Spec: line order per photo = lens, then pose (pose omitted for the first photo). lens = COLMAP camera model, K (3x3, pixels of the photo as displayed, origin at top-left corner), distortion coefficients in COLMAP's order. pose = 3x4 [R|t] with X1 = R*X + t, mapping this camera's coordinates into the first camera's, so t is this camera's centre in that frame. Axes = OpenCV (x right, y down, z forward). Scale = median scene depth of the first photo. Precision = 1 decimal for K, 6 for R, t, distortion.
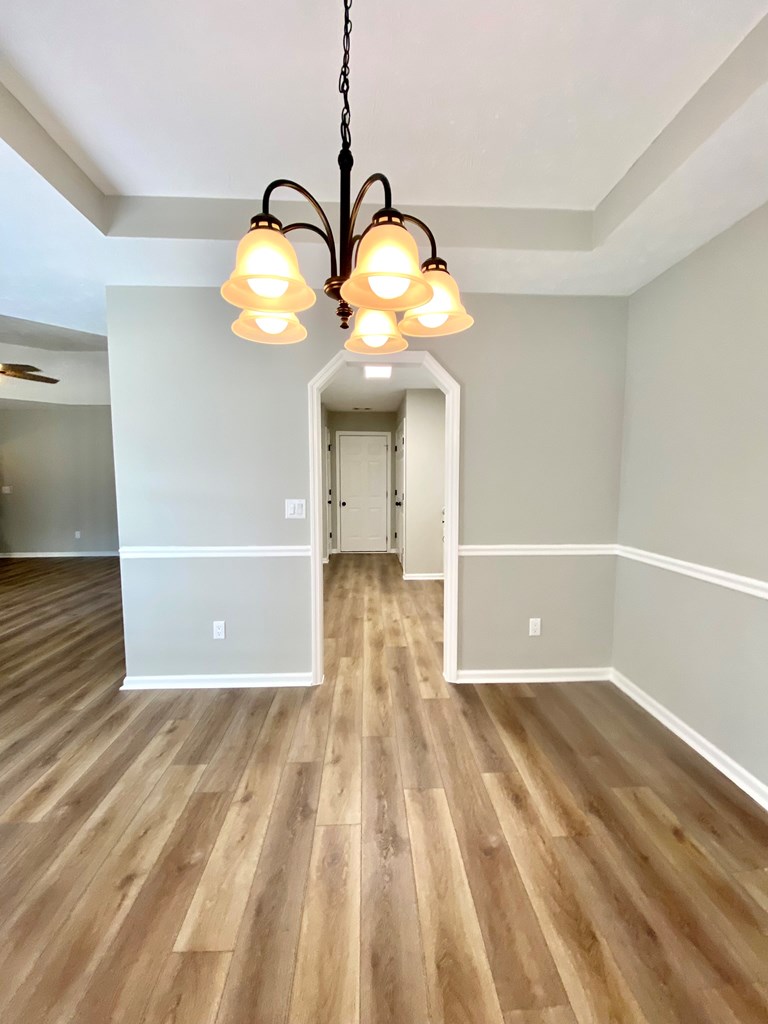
lens RADIAL K [[416.9, 0, 380.9], [0, 416.9, 509.2], [0, 0, 1]] dist [0.040683, -0.029402]
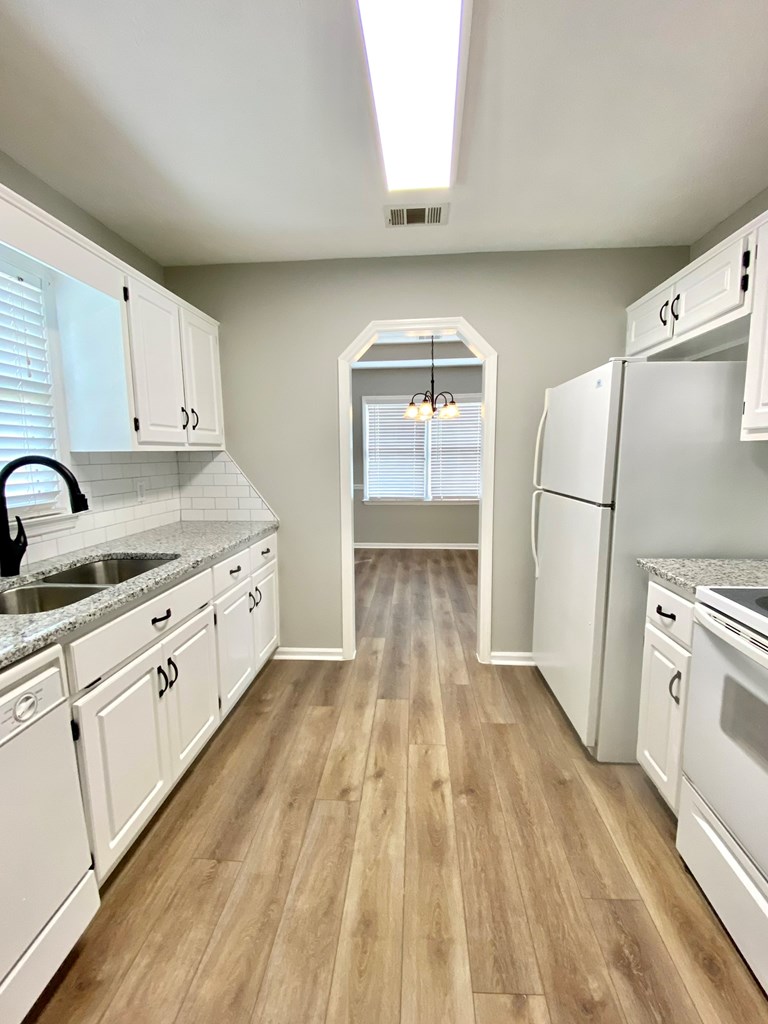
lens RADIAL K [[416.9, 0, 380.9], [0, 416.9, 509.2], [0, 0, 1]] dist [0.040683, -0.029402]
pose [[-0.992341, 0.013777, 0.122760, -0.032786], [0.038424, 0.978888, 0.200751, -0.123151], [-0.117403, 0.203930, -0.971920, 1.668008]]
